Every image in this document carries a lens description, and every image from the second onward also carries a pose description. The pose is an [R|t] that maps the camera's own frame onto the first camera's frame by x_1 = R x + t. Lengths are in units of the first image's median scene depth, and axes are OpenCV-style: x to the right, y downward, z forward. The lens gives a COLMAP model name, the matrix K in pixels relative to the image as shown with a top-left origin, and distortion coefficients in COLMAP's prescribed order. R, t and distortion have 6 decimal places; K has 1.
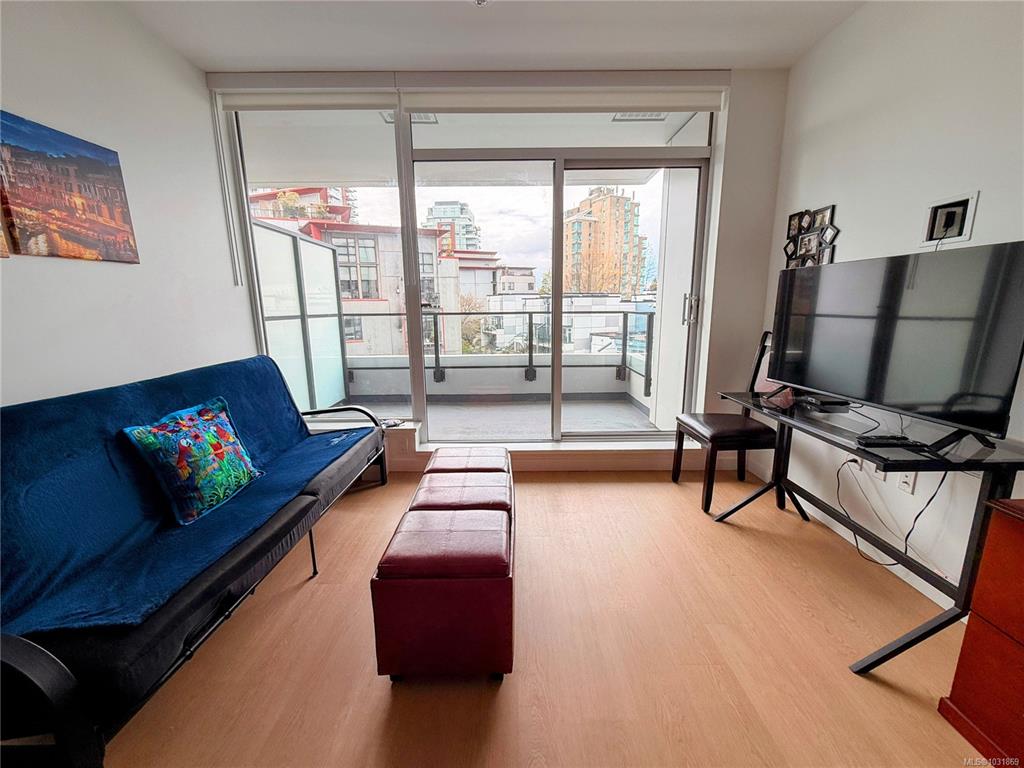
lens RADIAL K [[410.9, 0, 515.9], [0, 410.9, 383.8], [0, 0, 1]] dist [0.001199, -0.000458]
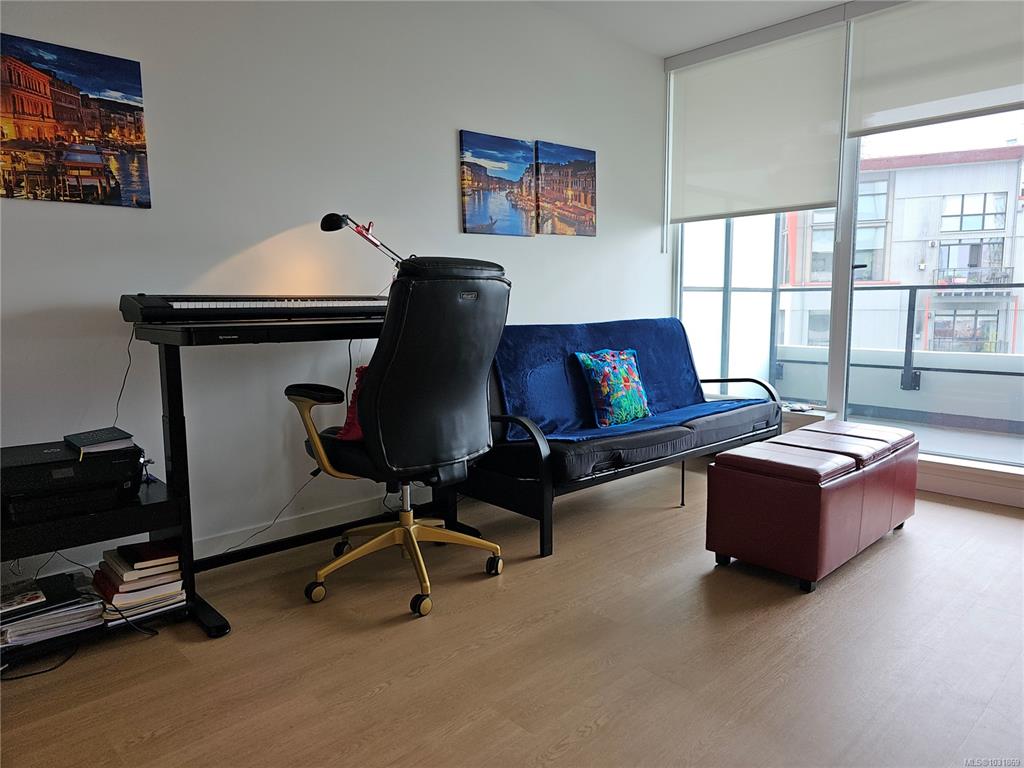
lens RADIAL K [[684.4, 0, 519.4], [0, 684.4, 386.1], [0, 0, 1]] dist [0.067518, -0.048288]
pose [[0.693747, 0.093454, -0.714130, 0.388084], [-0.135530, 0.990771, -0.002004, 0.165149], [0.707352, 0.098176, 0.700010, -0.495315]]
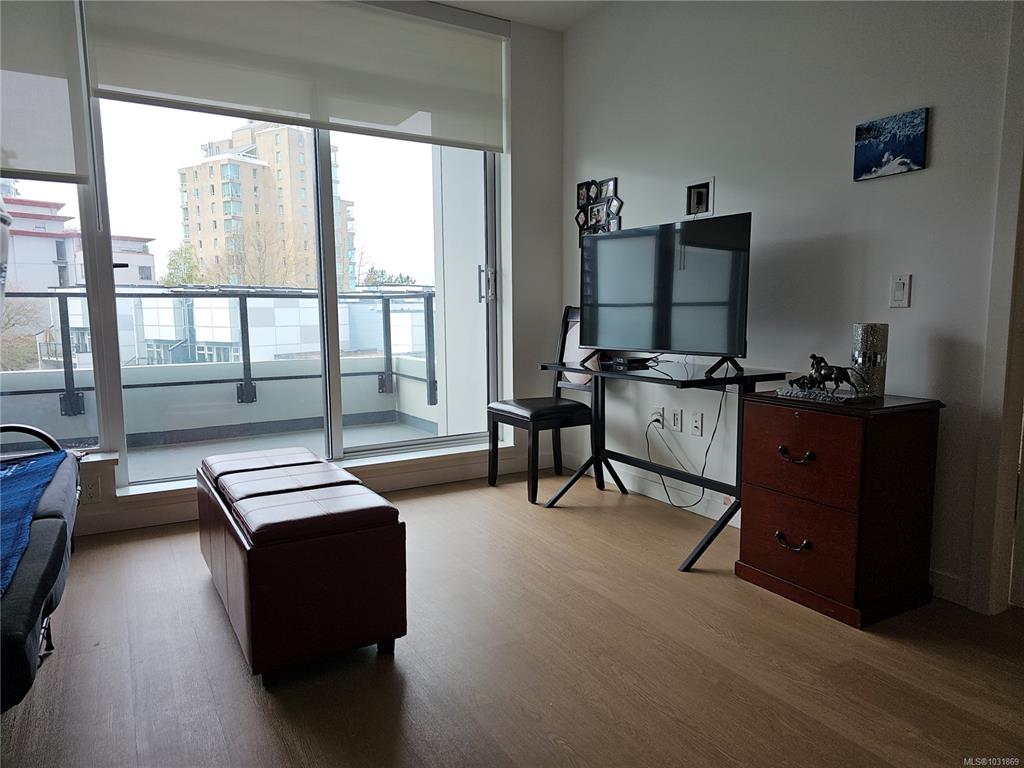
lens RADIAL K [[684.4, 0, 519.4], [0, 684.4, 386.1], [0, 0, 1]] dist [0.067518, -0.048288]
pose [[0.863064, -0.055249, 0.502064, -0.297594], [0.094632, 0.994085, -0.053282, 0.137775], [-0.496151, 0.093497, 0.863188, -0.288545]]
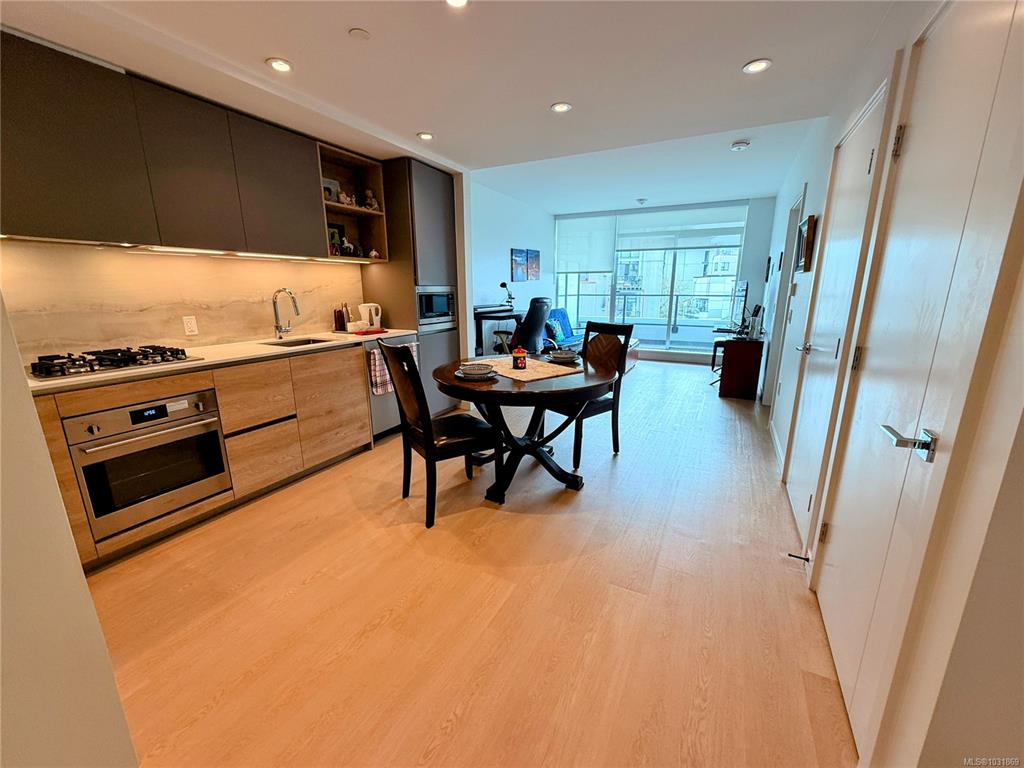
lens RADIAL K [[410.9, 0, 515.9], [0, 410.9, 383.8], [0, 0, 1]] dist [0.001199, -0.000458]
pose [[0.888220, 0.113144, -0.445268, 0.532641], [-0.093419, 0.993432, 0.066080, 0.343251], [0.449820, -0.017097, 0.892956, -2.025278]]
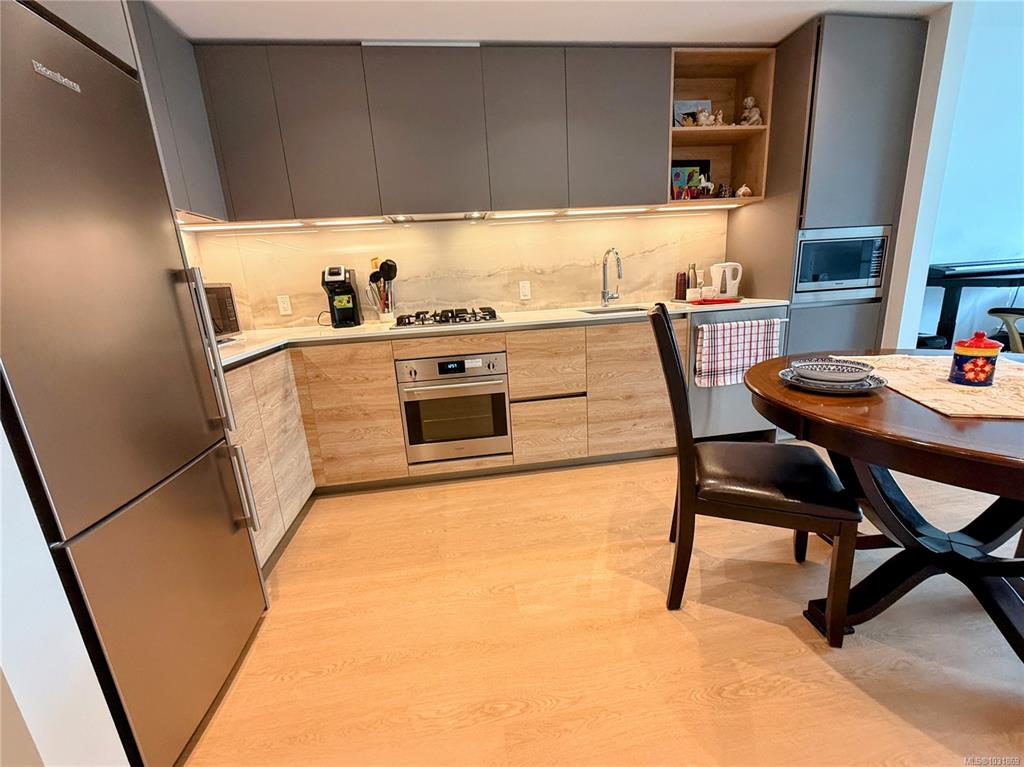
lens RADIAL K [[424.3, 0, 512.0], [0, 424.3, 383.5], [0, 0, 1]] dist [-0.000227, -0.000248]
pose [[0.135068, 0.242559, -0.960688, 0.445439], [-0.130409, 0.965491, 0.225436, 0.331606], [0.982217, 0.094833, 0.162039, -1.619012]]
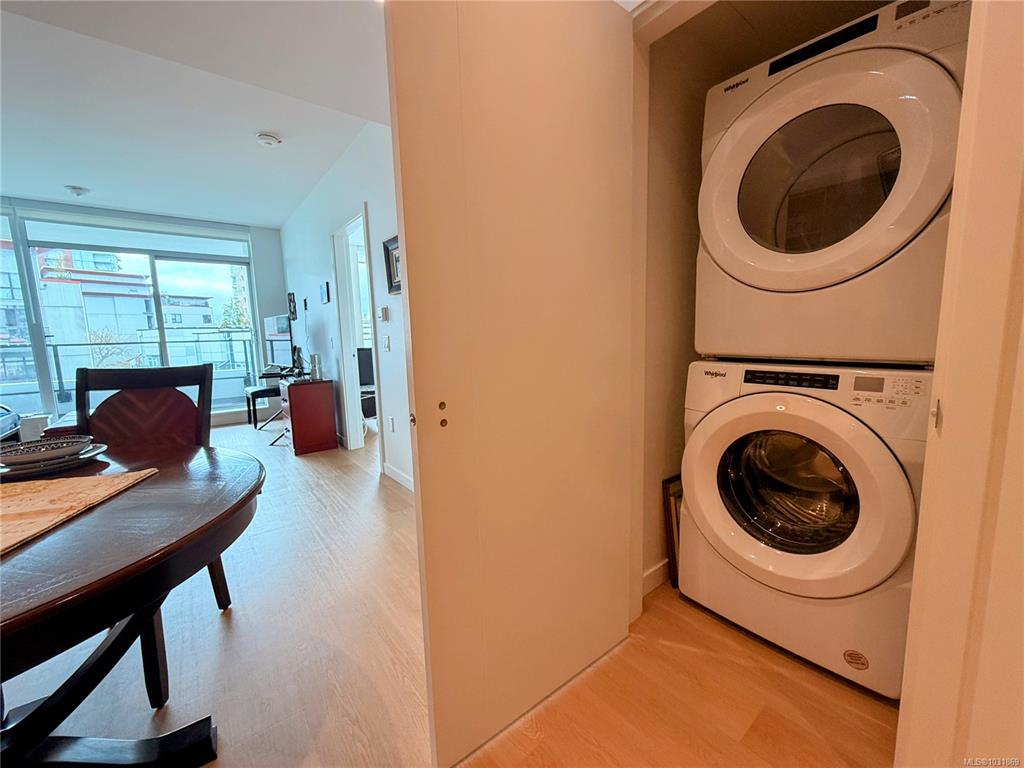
lens RADIAL K [[410.9, 0, 515.9], [0, 410.9, 383.8], [0, 0, 1]] dist [0.001199, -0.000458]
pose [[0.785187, -0.087236, 0.613084, 0.242777], [0.135189, 0.990296, -0.032229, 0.335626], [-0.604323, 0.108187, 0.789360, -1.568727]]
